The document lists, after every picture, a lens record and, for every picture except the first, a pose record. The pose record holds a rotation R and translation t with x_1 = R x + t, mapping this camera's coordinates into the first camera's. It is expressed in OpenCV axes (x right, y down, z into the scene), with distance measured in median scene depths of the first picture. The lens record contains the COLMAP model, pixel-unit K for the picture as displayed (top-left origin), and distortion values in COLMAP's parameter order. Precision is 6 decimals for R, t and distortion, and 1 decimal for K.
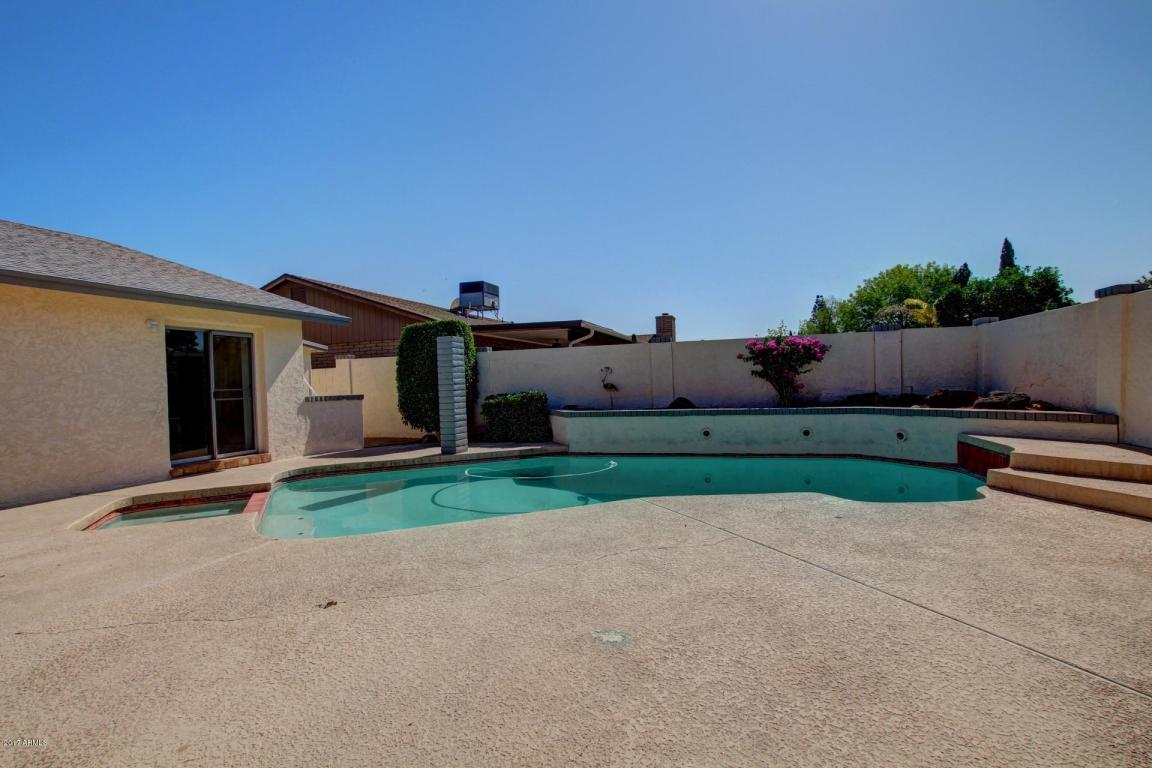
lens RADIAL K [[533.8, 0, 582.3], [0, 533.8, 382.4], [0, 0, 1]] dist [-0.031576, 0.003207]
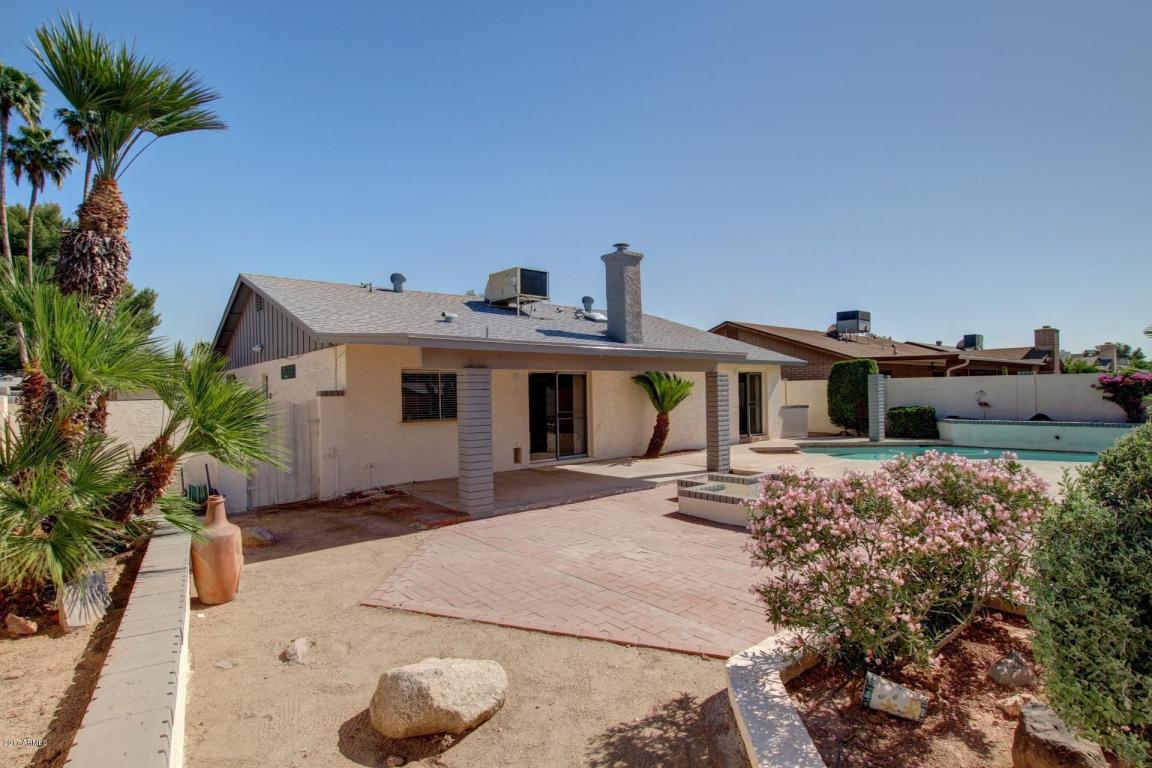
lens RADIAL K [[593.2, 0, 584.9], [0, 593.2, 389.8], [0, 0, 1]] dist [-0.024792, 0.001434]
pose [[0.860752, 0.016261, -0.508764, -0.080039], [-0.010804, 0.999848, 0.013677, -0.046648], [0.508909, -0.006275, 0.860797, -1.049187]]
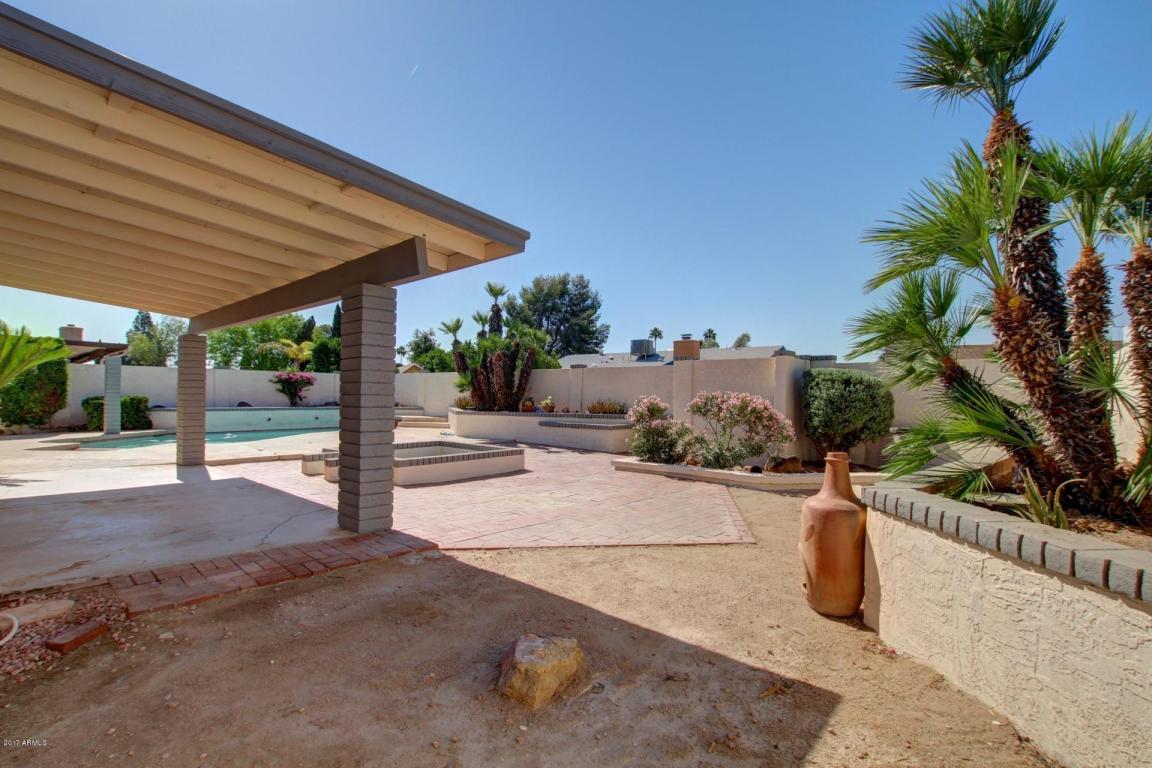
lens RADIAL K [[533.8, 0, 576.3], [0, 533.8, 384.3], [0, 0, 1]] dist [-0.031576, 0.003207]
pose [[0.398304, 0.053684, 0.915681, -1.004856], [-0.020978, 0.998558, -0.049418, 0.034080], [-0.917014, 0.000474, 0.398855, -0.747753]]
